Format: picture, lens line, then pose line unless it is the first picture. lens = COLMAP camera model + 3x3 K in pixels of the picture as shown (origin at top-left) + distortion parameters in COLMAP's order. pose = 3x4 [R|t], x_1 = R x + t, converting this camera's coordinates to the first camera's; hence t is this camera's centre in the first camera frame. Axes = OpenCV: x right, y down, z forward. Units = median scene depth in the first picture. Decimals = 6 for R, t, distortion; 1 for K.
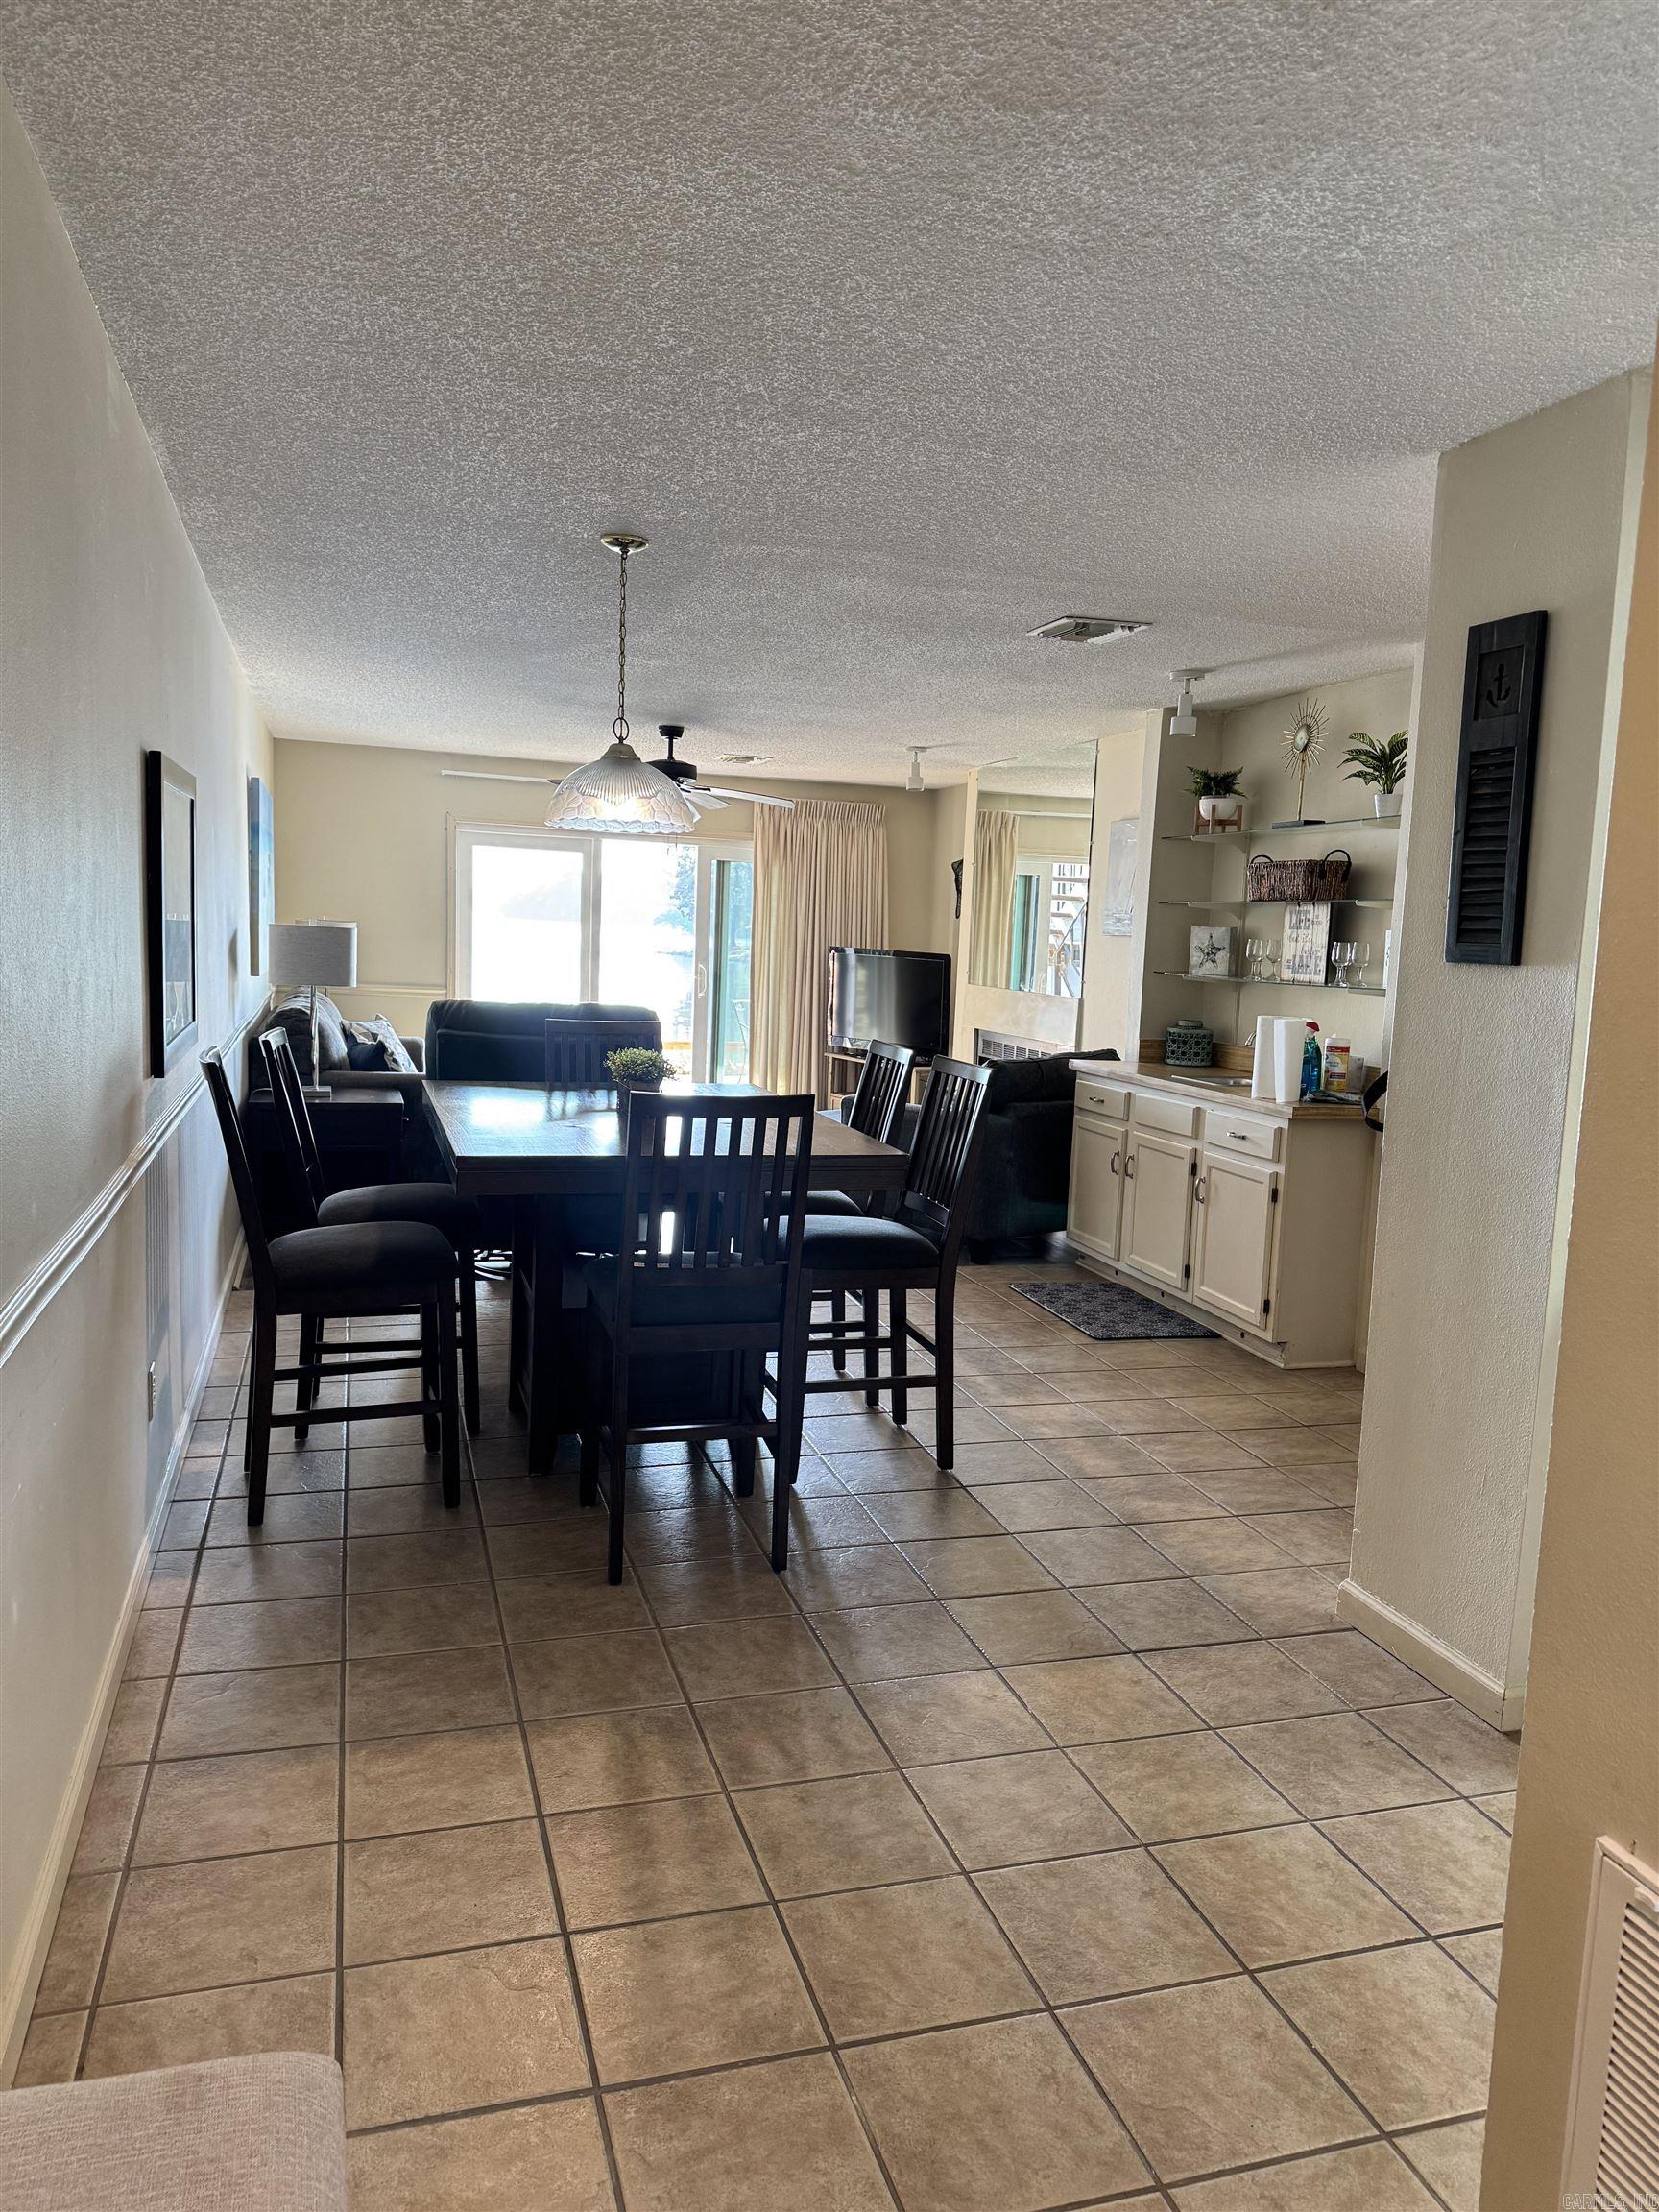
lens RADIAL K [[1546.8, 0, 836.3], [0, 1546.8, 1101.1], [0, 0, 1]] dist [-0.001184, 0.000427]
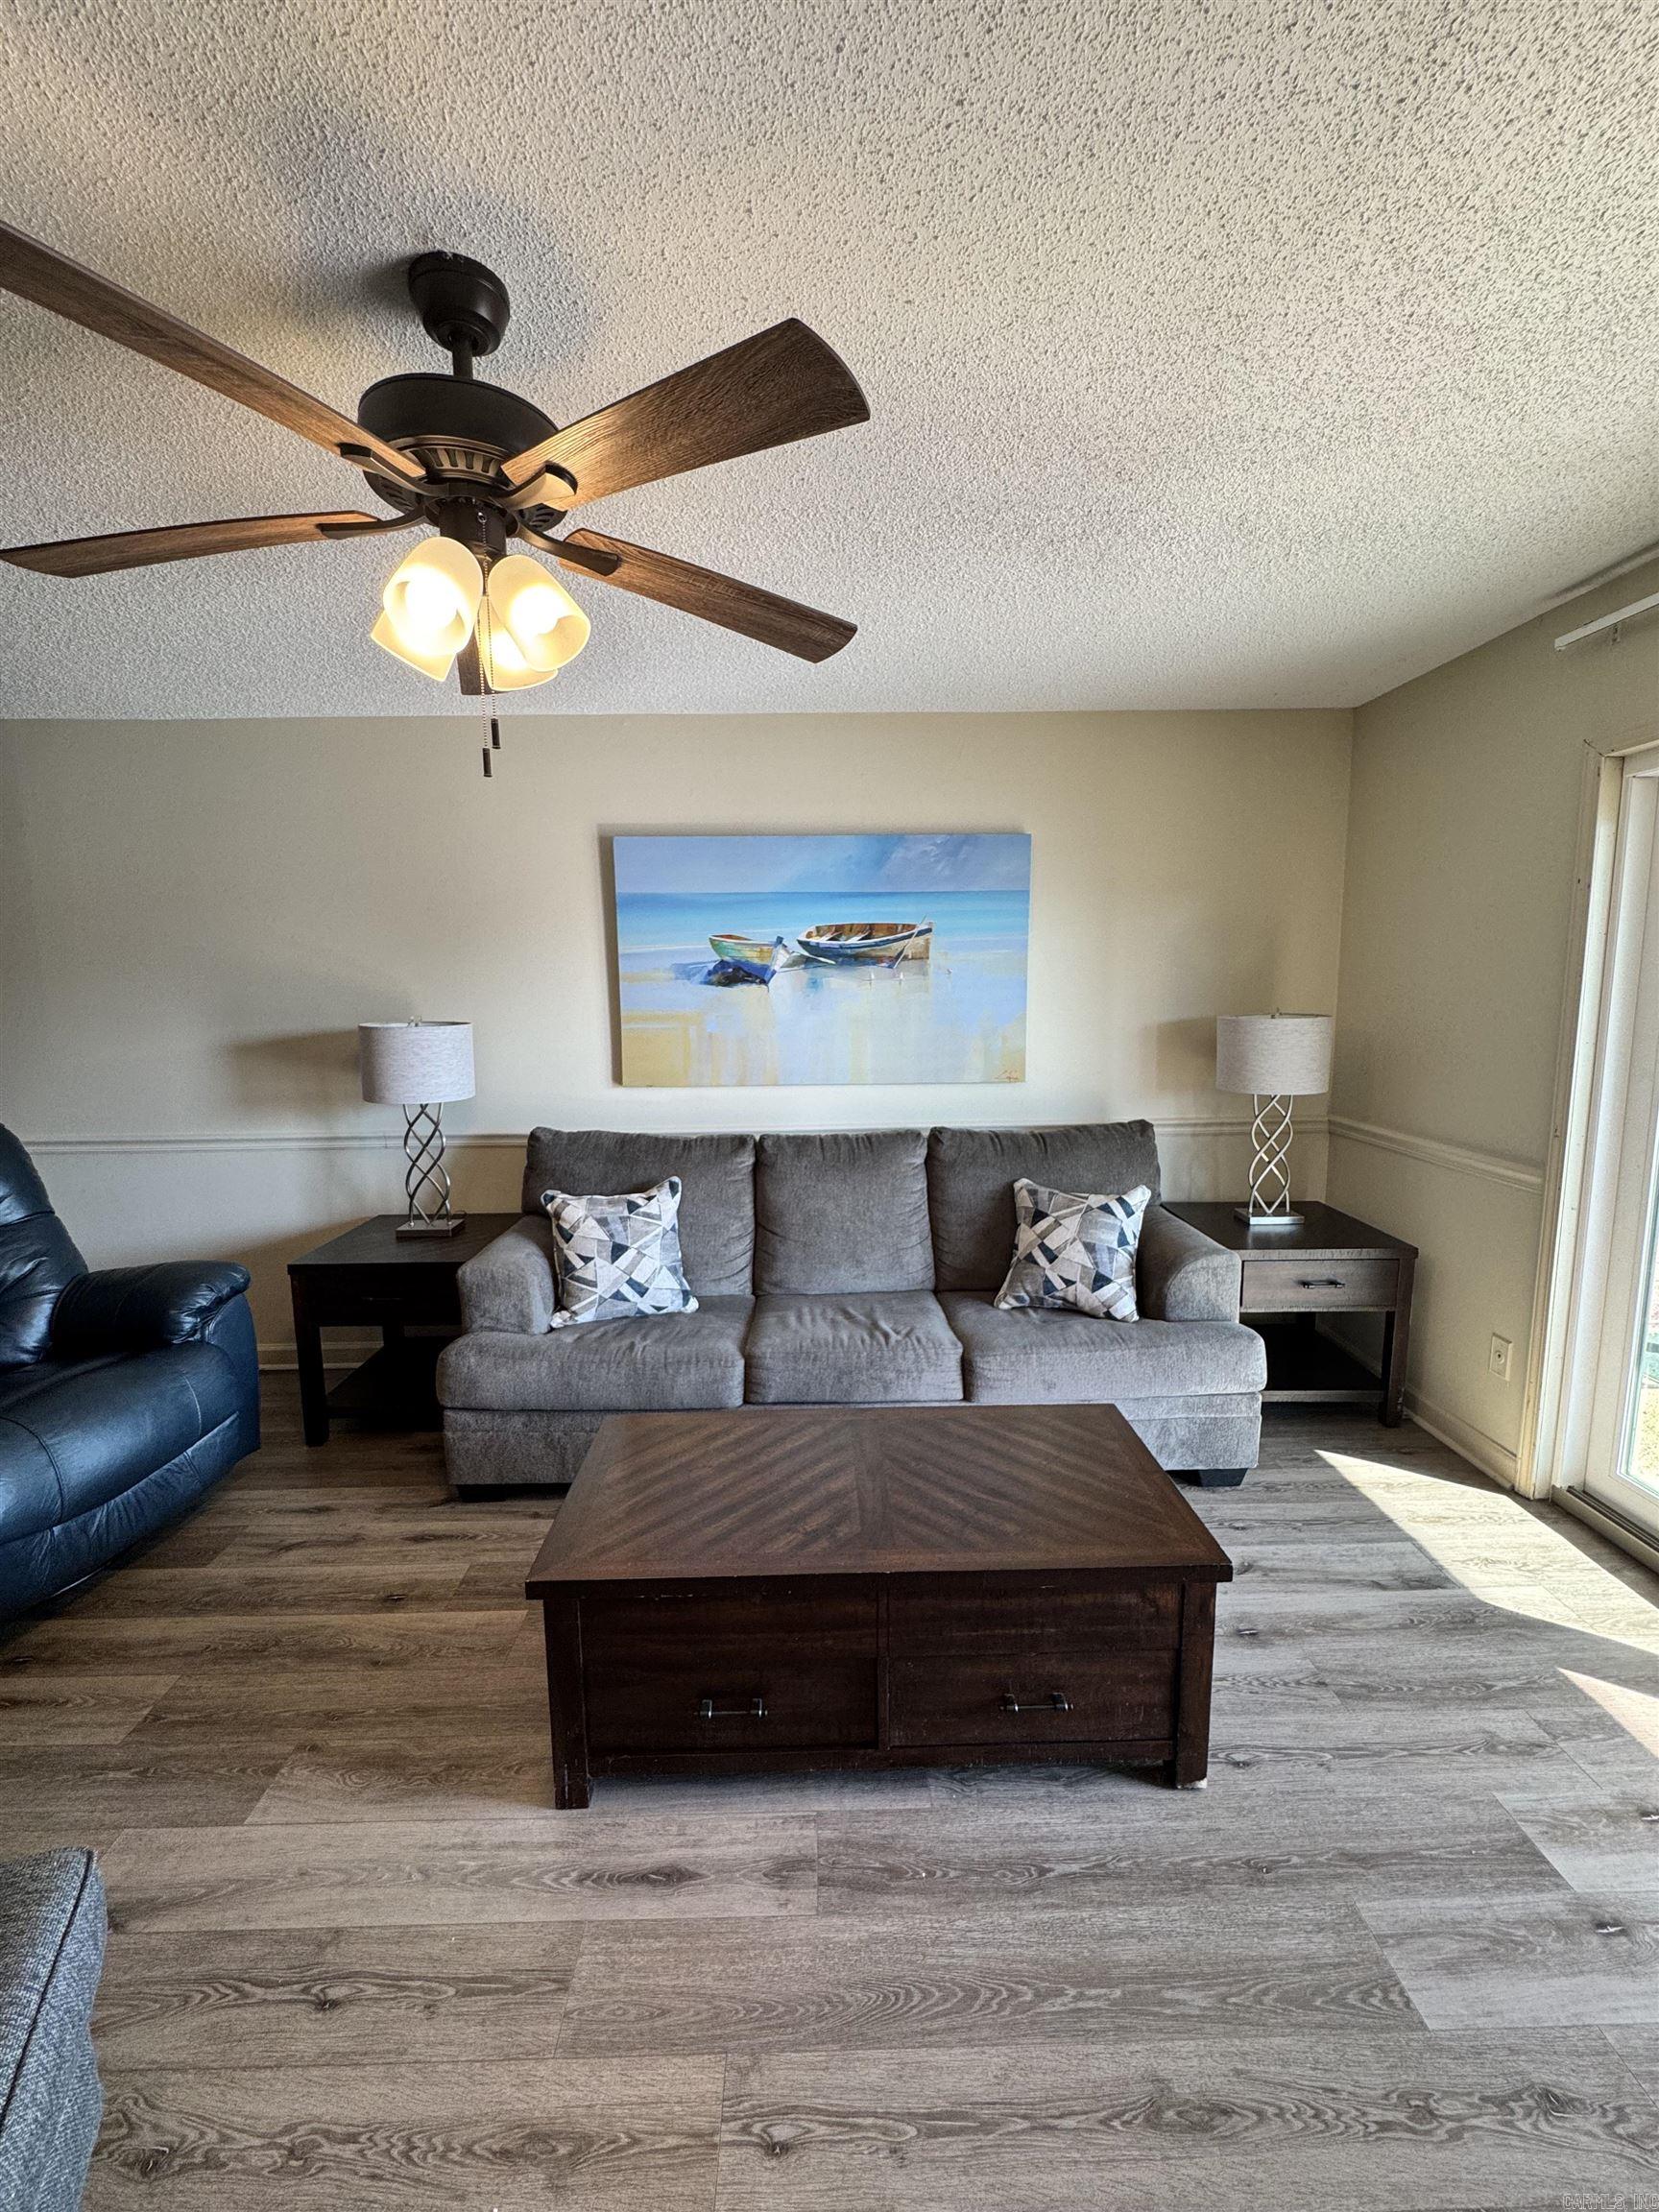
lens RADIAL K [[889.0, 0, 830.6], [0, 889.0, 1102.0], [0, 0, 1]] dist [-0.002261, -0.001841]
pose [[-0.279435, 0.091499, -0.955795, 0.041488], [-0.105743, 0.986461, 0.125350, -0.164035], [0.954324, 0.136096, -0.265976, 1.426922]]
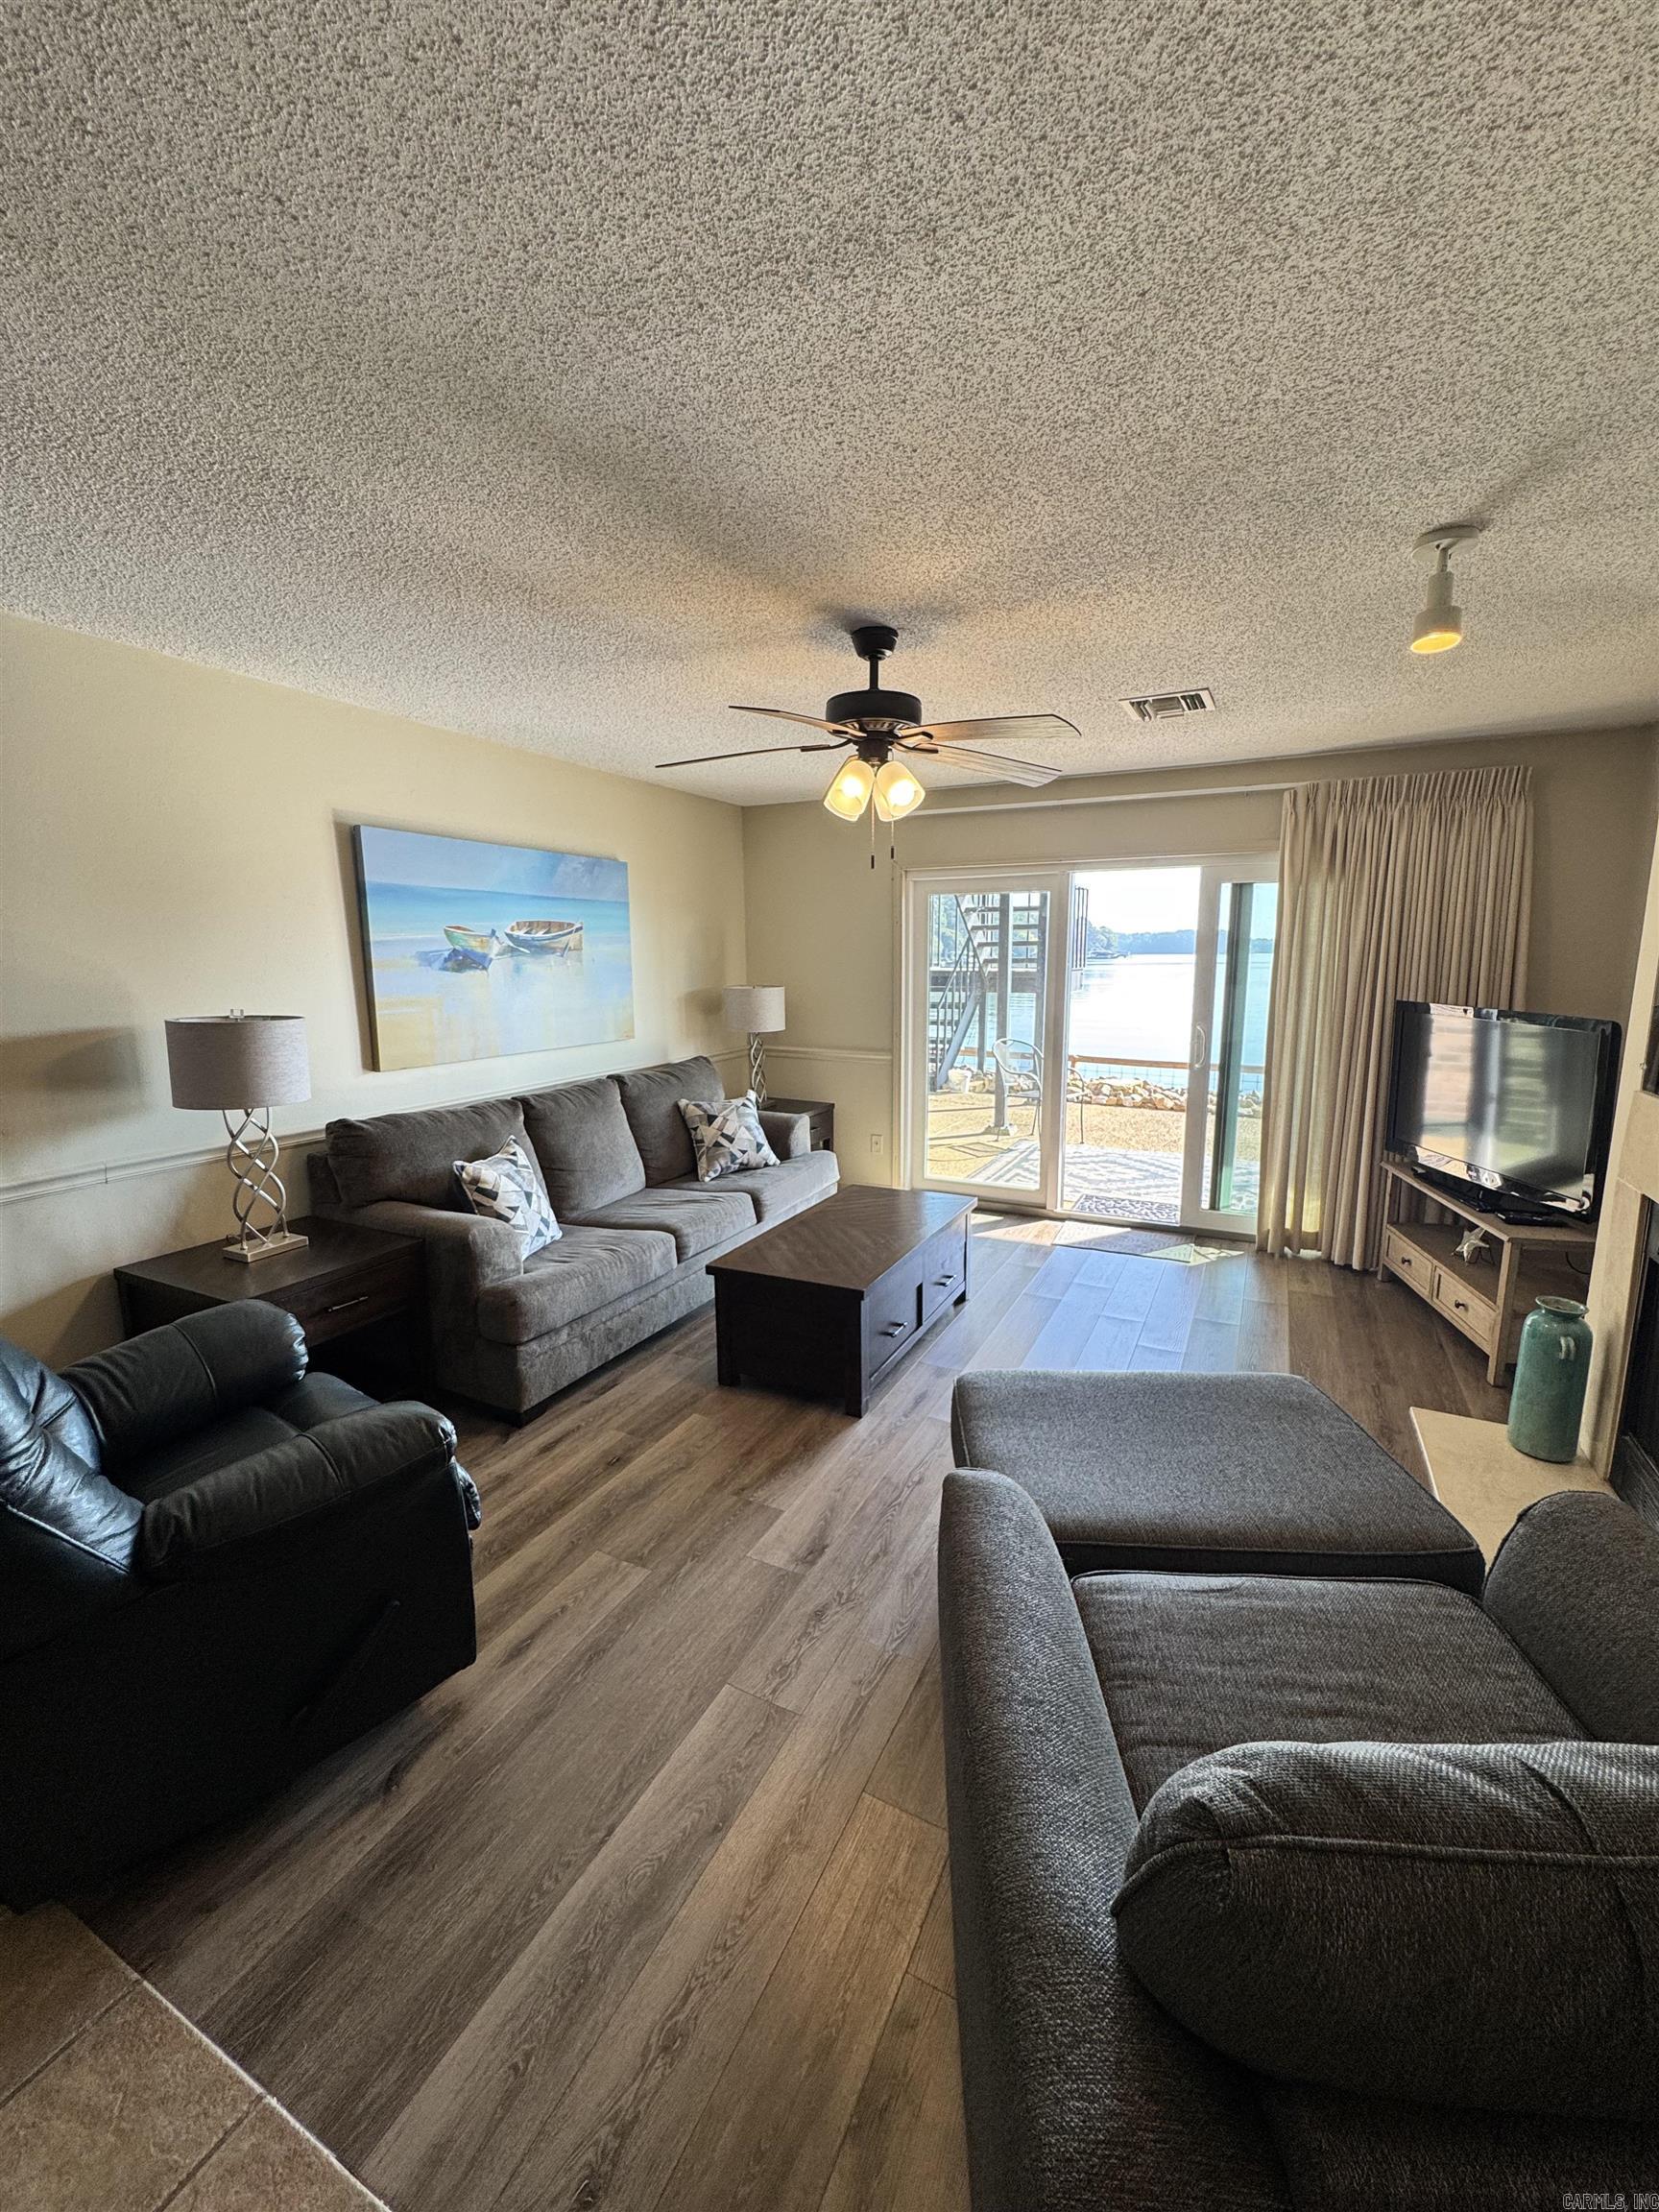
lens RADIAL K [[889.0, 0, 834.3], [0, 889.0, 1098.9], [0, 0, 1]] dist [-0.002261, -0.001841]
pose [[0.721694, 0.068437, -0.688820, 0.141012], [-0.042648, 0.997606, 0.054434, -0.118093], [0.690897, -0.009908, 0.722885, 0.965533]]
